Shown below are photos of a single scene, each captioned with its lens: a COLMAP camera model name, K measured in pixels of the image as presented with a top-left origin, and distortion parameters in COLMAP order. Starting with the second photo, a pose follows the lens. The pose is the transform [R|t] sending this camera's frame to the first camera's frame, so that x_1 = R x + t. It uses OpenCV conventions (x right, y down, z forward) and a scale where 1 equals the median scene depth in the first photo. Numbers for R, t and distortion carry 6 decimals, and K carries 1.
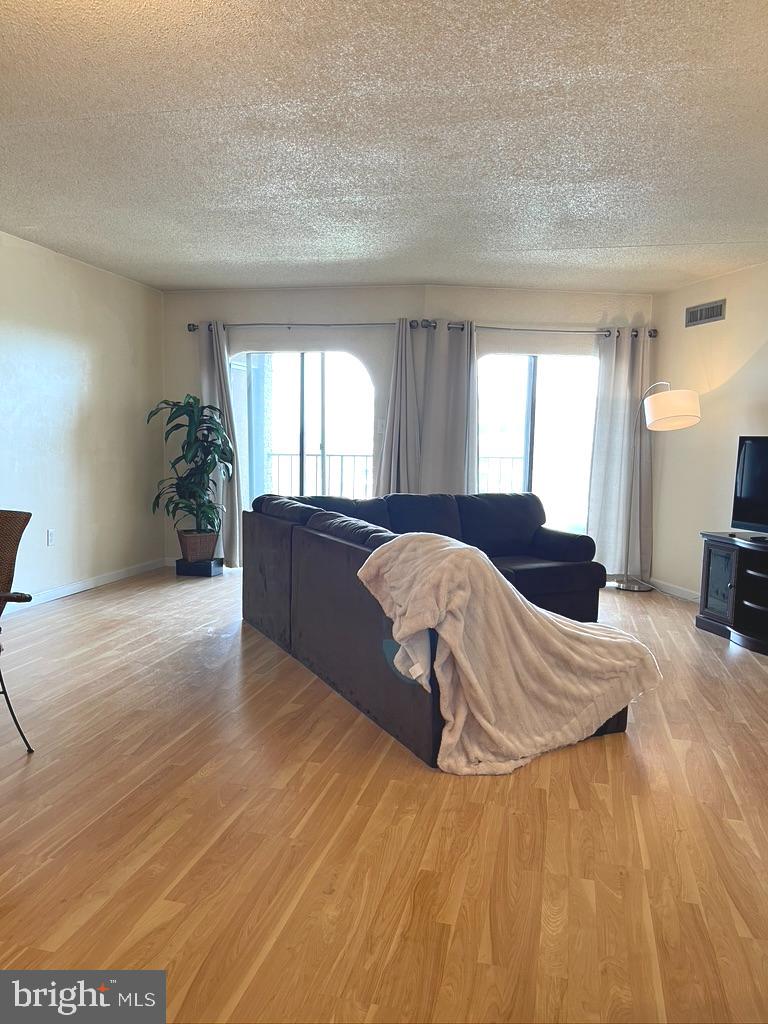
lens RADIAL K [[781.9, 0, 384.0], [0, 781.9, 512.0], [0, 0, 1]] dist [0.033863, -0.010028]
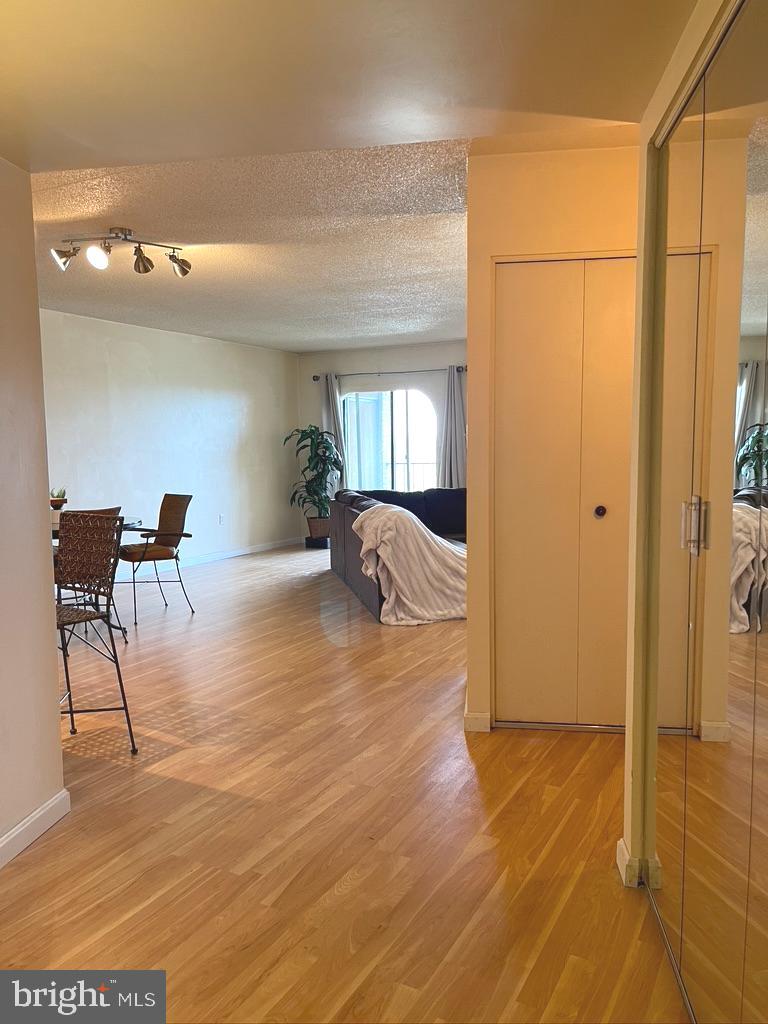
lens RADIAL K [[781.9, 0, 384.0], [0, 781.9, 512.0], [0, 0, 1]] dist [0.033863, -0.010028]
pose [[0.968464, -0.009613, -0.248969, 0.257174], [0.006890, 0.999907, -0.011807, 0.034109], [0.249059, 0.009719, 0.968440, -0.404976]]
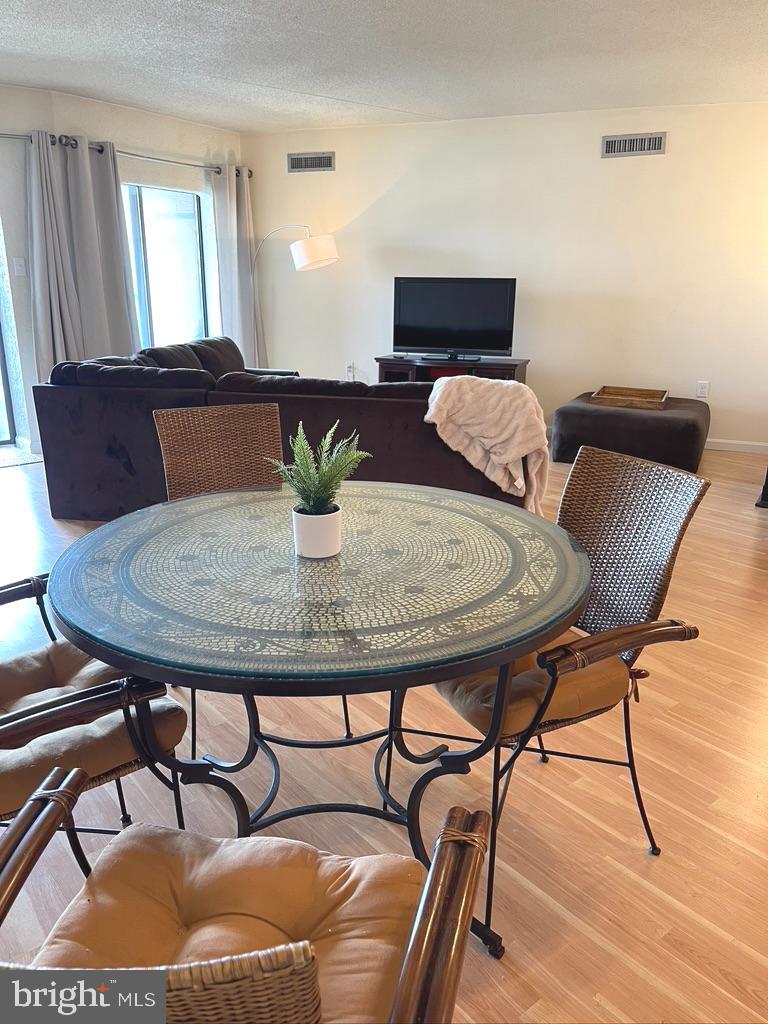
lens RADIAL K [[781.9, 0, 384.0], [0, 781.9, 512.0], [0, 0, 1]] dist [0.033863, -0.010028]
pose [[0.604110, -0.250022, 0.756664, -0.481221], [0.081583, 0.963923, 0.253372, -0.043051], [-0.792714, -0.091334, 0.602713, 0.180435]]
